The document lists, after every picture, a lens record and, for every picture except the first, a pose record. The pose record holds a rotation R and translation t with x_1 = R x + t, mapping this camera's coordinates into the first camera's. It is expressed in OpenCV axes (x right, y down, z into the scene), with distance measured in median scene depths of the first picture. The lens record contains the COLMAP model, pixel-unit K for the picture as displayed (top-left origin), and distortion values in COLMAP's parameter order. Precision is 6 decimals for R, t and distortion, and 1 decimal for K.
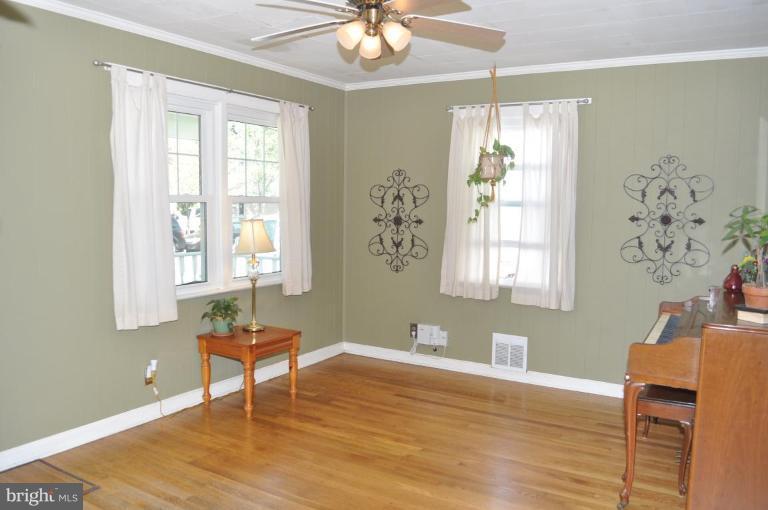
lens RADIAL K [[593.2, 0, 382.6], [0, 593.2, 251.4], [0, 0, 1]] dist [-0.077433, 0.008313]
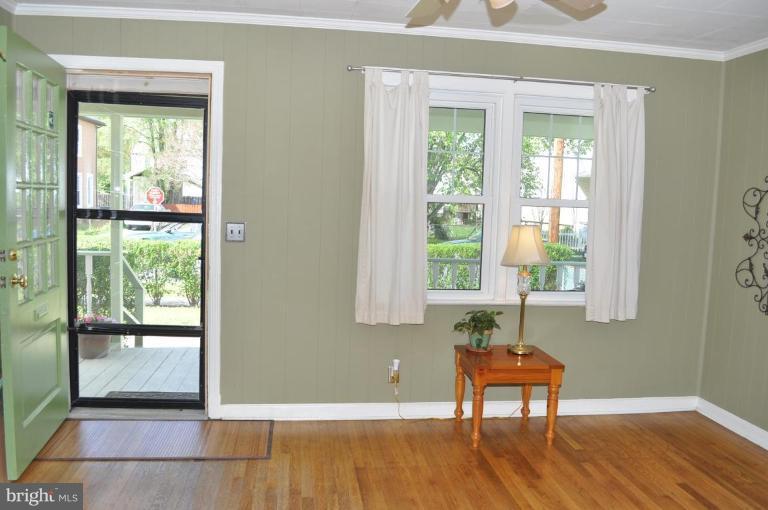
lens RADIAL K [[593.2, 0, 383.3], [0, 593.2, 259.4], [0, 0, 1]] dist [-0.077433, 0.008313]
pose [[0.633759, 0.081236, -0.769253, 0.313392], [-0.088869, 0.995532, 0.031915, -0.012991], [0.768408, 0.048136, 0.638147, 0.293572]]
